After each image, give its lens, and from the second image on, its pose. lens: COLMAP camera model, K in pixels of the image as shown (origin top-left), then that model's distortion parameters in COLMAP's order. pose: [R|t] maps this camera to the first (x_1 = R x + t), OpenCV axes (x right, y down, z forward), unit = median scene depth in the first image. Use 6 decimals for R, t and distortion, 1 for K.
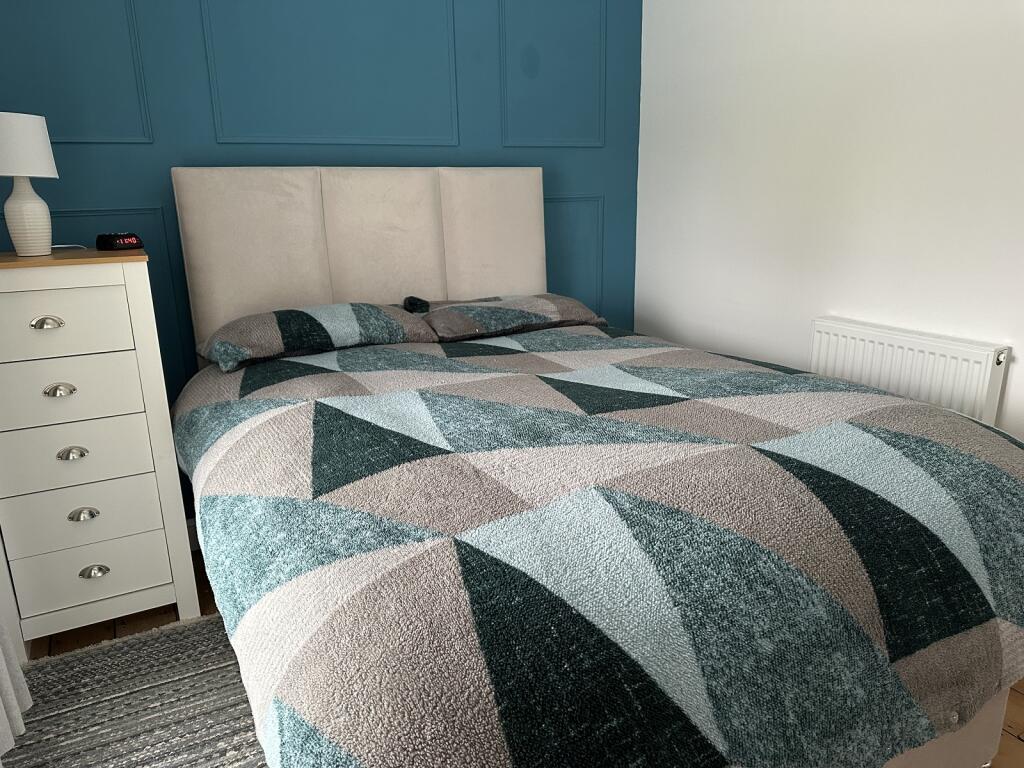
lens RADIAL K [[729.9, 0, 537.5], [0, 729.9, 396.0], [0, 0, 1]] dist [0.002337, -0.002905]
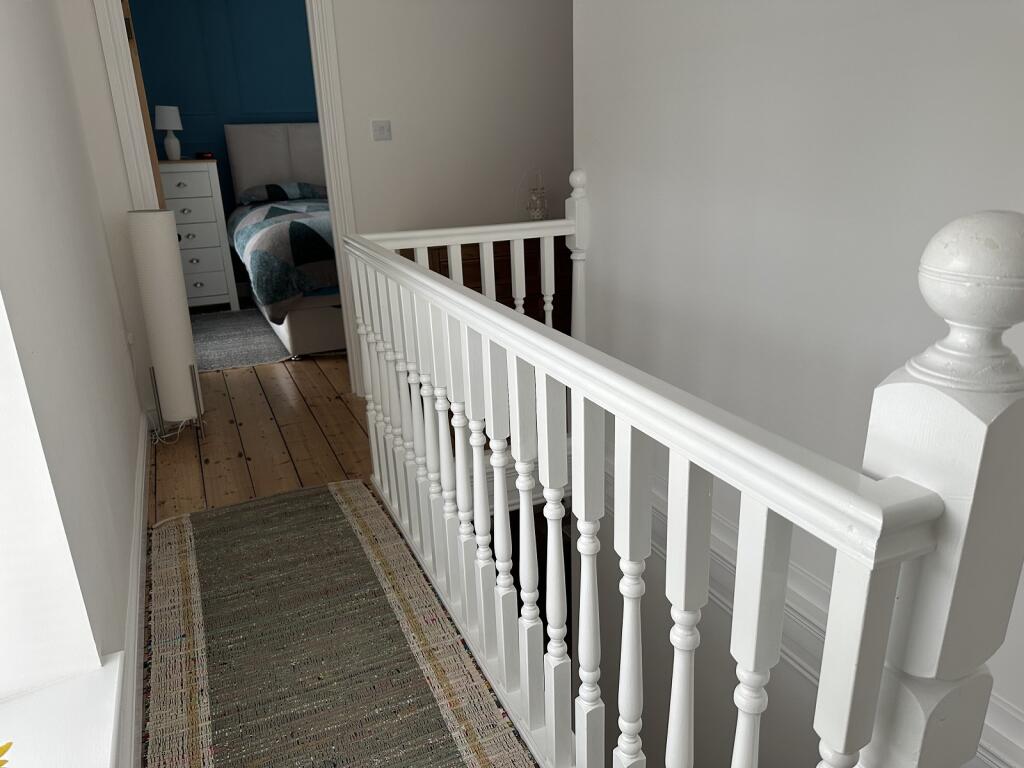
lens RADIAL K [[722.8, 0, 509.7], [0, 722.8, 386.8], [0, 0, 1]] dist [0.135096, -0.206402]
pose [[0.995298, 0.018463, -0.095088, 0.755662], [-0.012310, 0.997816, 0.064893, 0.419807], [0.096079, -0.063417, 0.993351, -1.526965]]
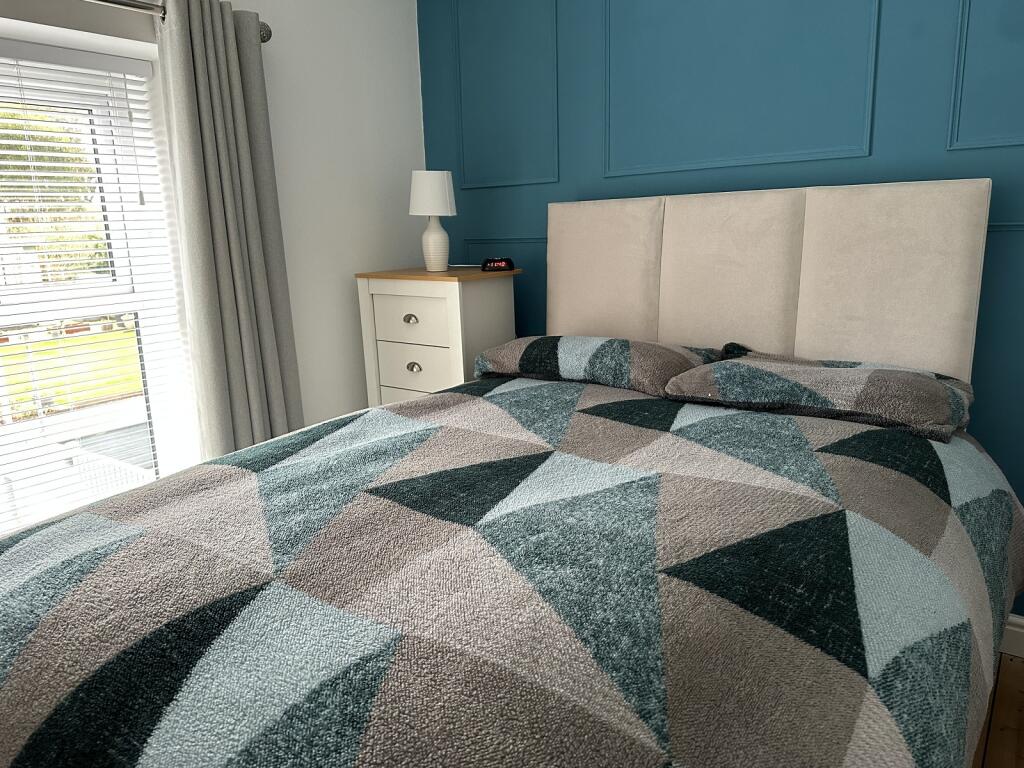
lens RADIAL K [[722.8, 0, 509.7], [0, 722.8, 386.8], [0, 0, 1]] dist [0.135096, -0.206402]
pose [[0.389830, 0.203903, -0.898029, 0.638961], [-0.224092, 0.966869, 0.122257, -0.171090], [0.893205, 0.153581, 0.422607, 0.538030]]
